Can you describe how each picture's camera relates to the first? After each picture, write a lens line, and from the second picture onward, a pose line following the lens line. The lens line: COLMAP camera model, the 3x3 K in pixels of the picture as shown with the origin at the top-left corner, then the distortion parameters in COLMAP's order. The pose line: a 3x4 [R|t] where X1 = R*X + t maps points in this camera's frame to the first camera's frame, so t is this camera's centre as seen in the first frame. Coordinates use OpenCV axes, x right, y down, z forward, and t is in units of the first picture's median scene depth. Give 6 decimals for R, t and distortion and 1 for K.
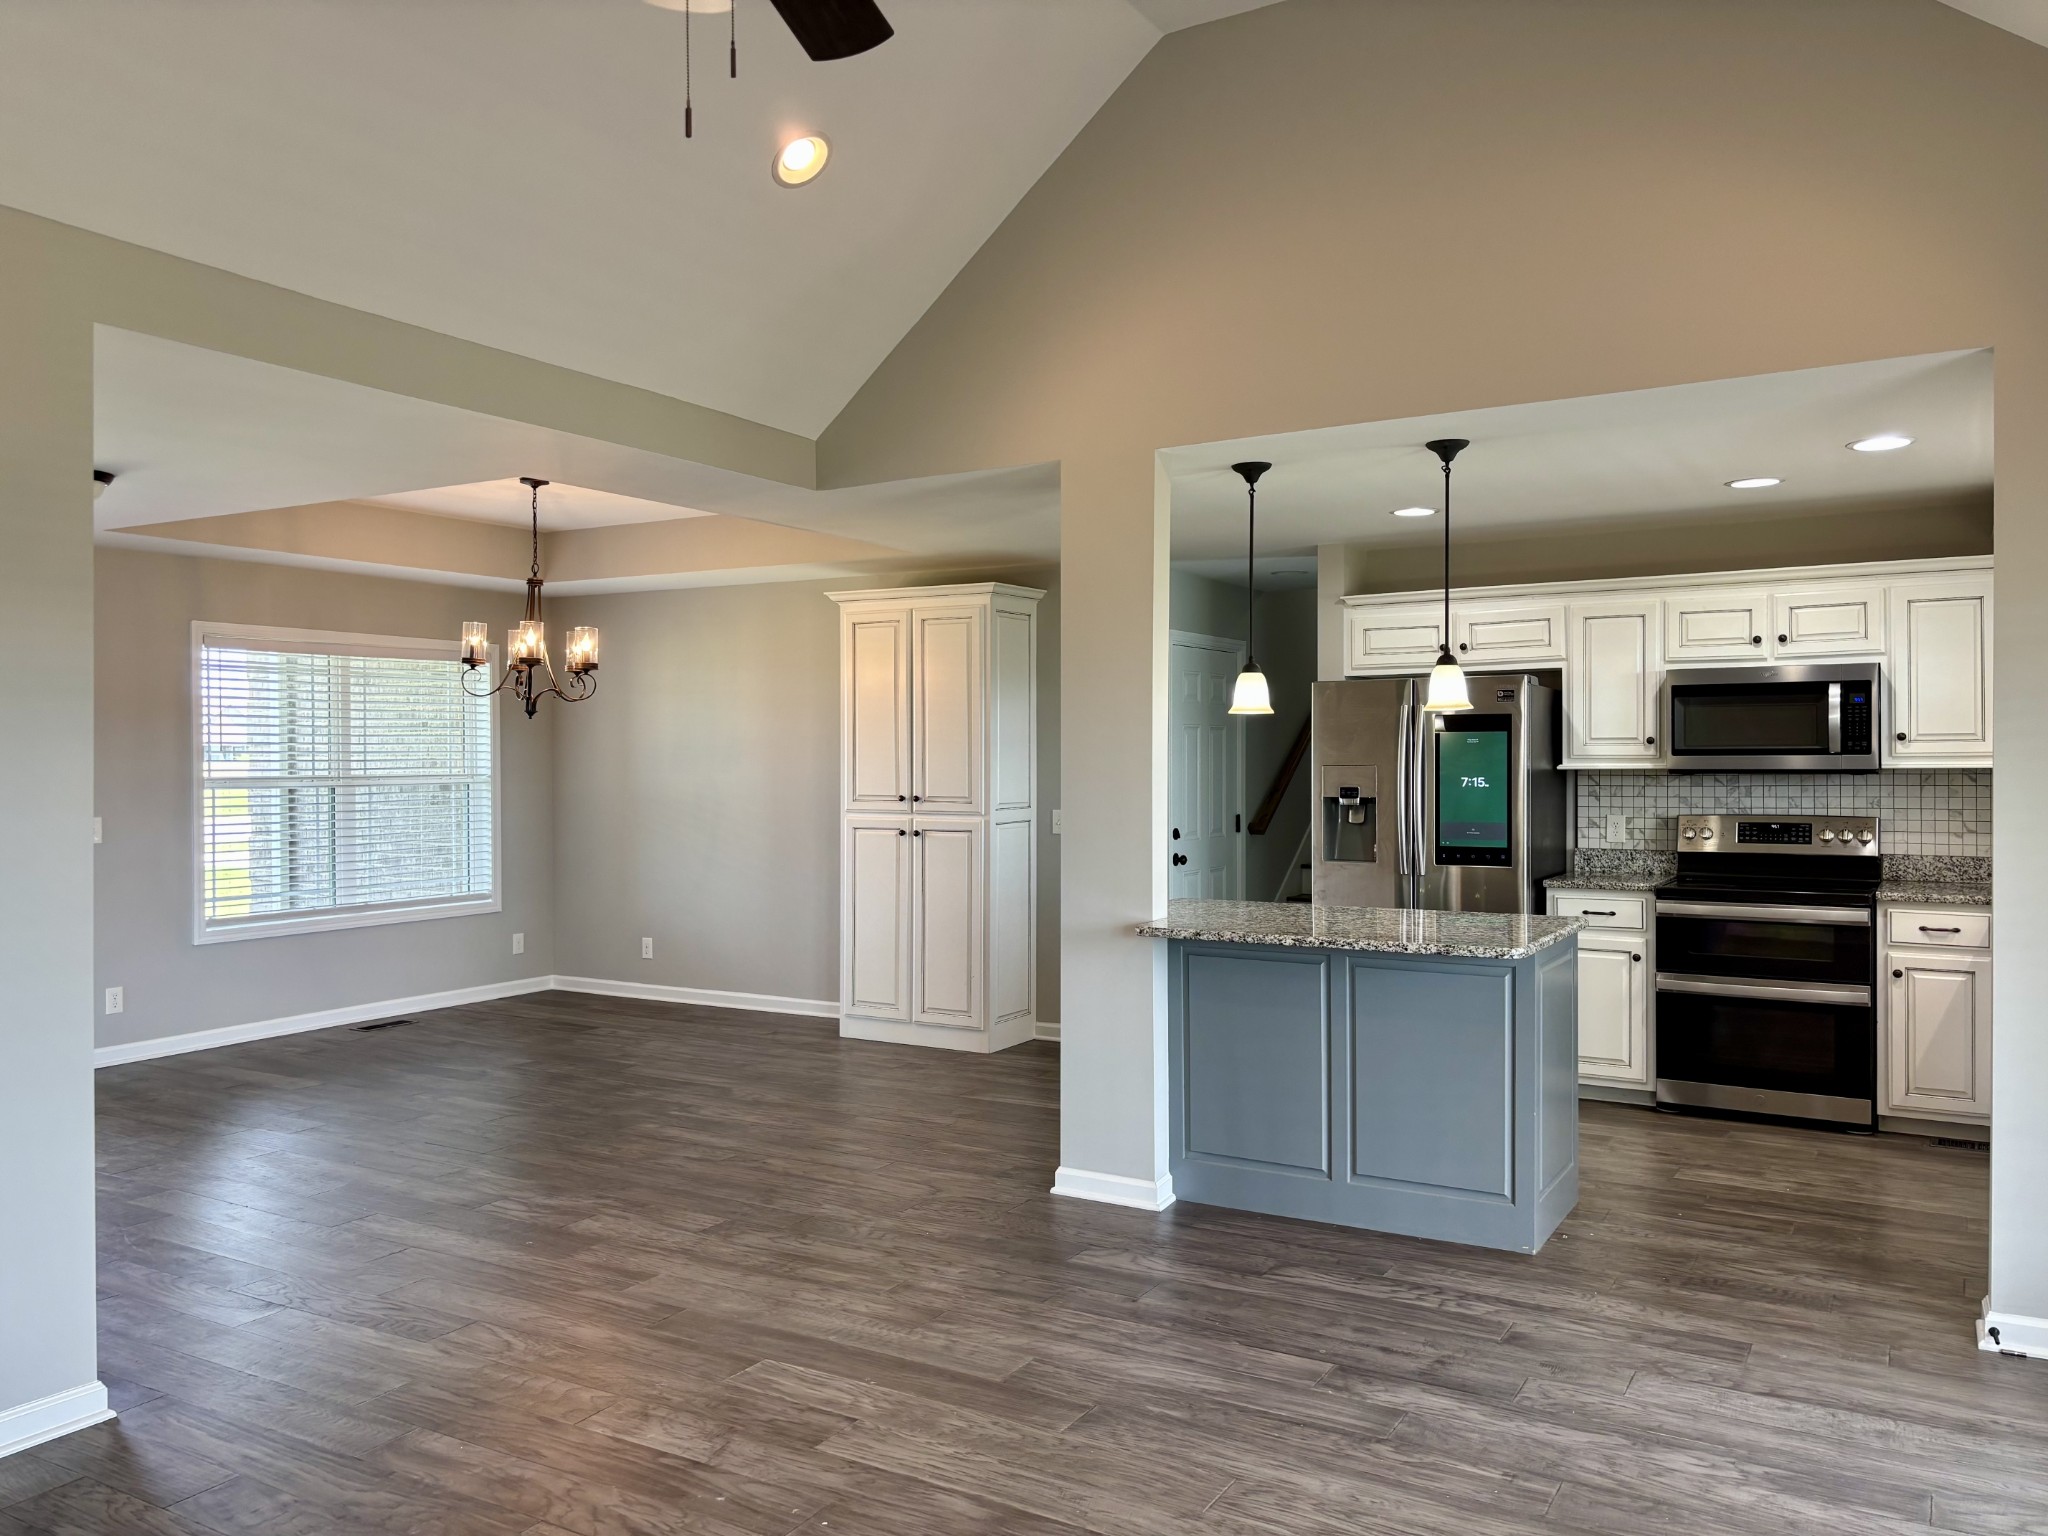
lens RADIAL K [[1557.7, 0, 1022.9], [0, 1557.7, 751.7], [0, 0, 1]] dist [0.065446, -0.102983]
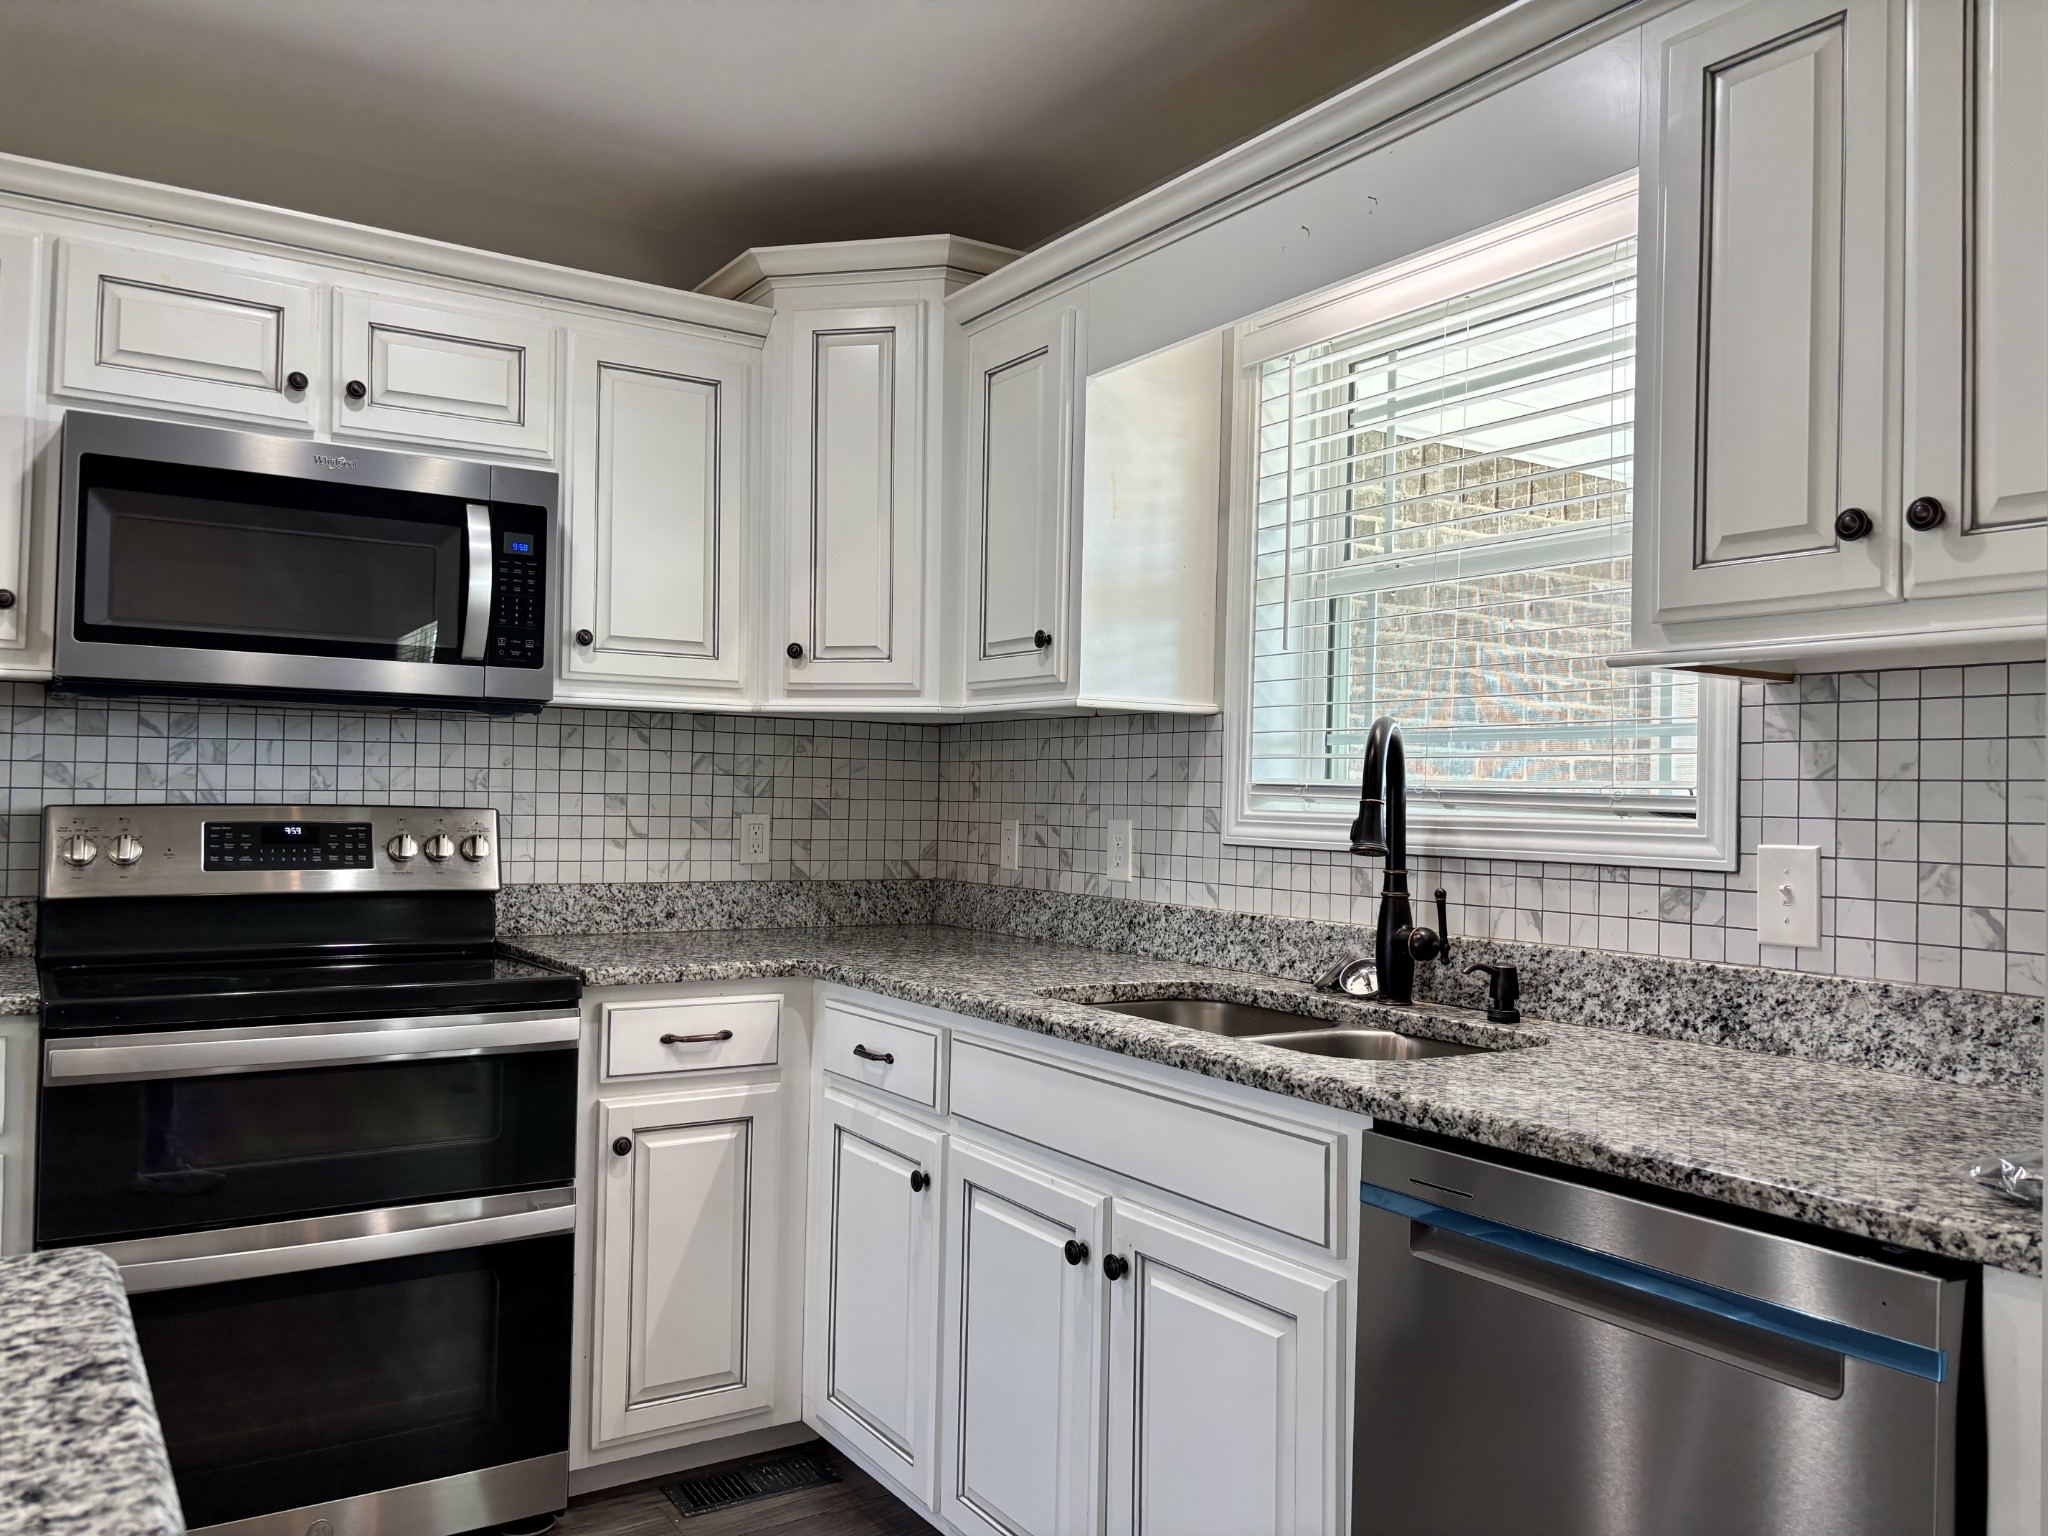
lens RADIAL K [[1557.7, 0, 1022.9], [0, 1557.7, 751.7], [0, 0, 1]] dist [0.065446, -0.102983]
pose [[0.447062, 0.039449, 0.893633, 0.150476], [-0.020653, 0.999216, -0.033778, 0.030490], [-0.894265, -0.003355, 0.447526, 0.525198]]
